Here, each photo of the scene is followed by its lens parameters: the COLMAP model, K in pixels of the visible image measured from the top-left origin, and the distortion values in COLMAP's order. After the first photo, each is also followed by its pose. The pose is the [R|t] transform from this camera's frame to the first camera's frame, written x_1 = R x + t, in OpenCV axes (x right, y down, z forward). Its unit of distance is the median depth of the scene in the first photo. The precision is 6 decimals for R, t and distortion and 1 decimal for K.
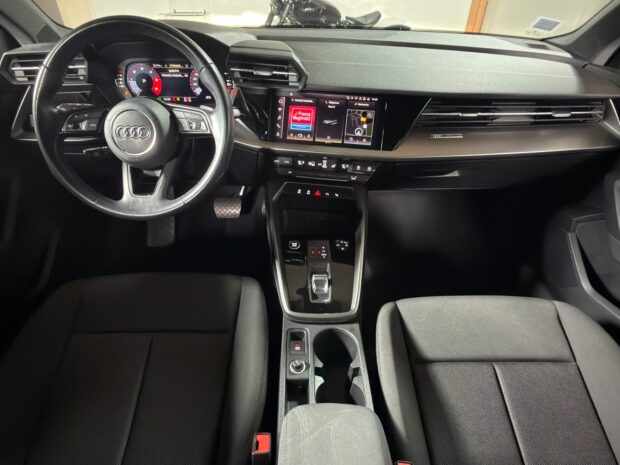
lens RADIAL K [[358.0, 0, 310.0], [0, 358.0, 232.5], [0, 0, 1]] dist [0.002760, 0.001815]
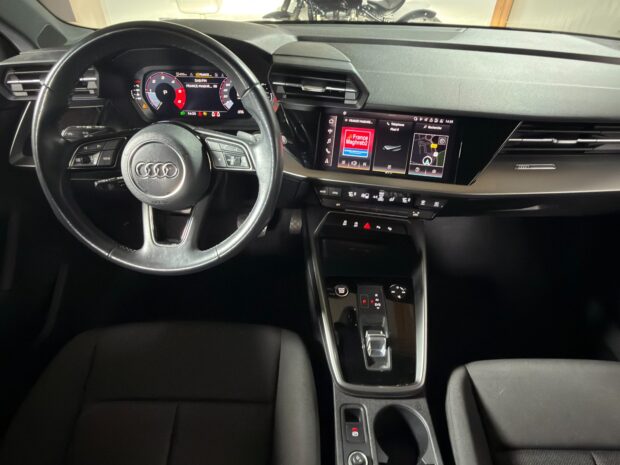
lens RADIAL K [[358.0, 0, 310.0], [0, 358.0, 232.5], [0, 0, 1]] dist [0.002760, 0.001815]
pose [[0.999685, 0.015668, -0.019628, -0.113818], [-0.014911, 0.999162, 0.038127, -0.146333], [0.020209, -0.037822, 0.999080, 0.173549]]
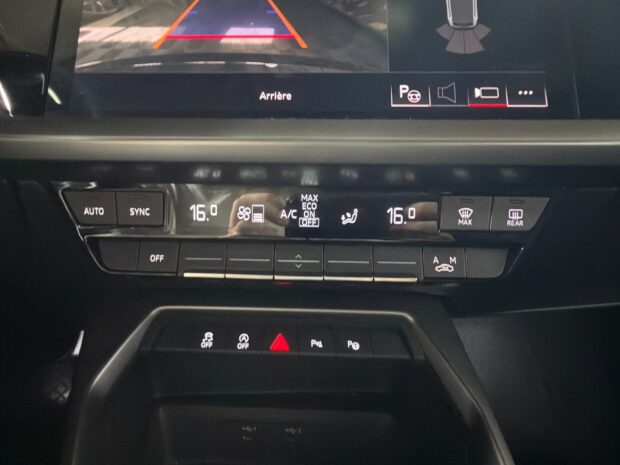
lens RADIAL K [[433.4, 0, 310.0], [0, 433.4, 232.5], [0, 0, 1]] dist [-0.004843, -0.004228]
pose [[0.991704, -0.029911, 0.125016, 0.007970], [0.069809, 0.941956, -0.328400, -0.095500], [-0.107937, 0.334403, 0.936229, 0.802514]]
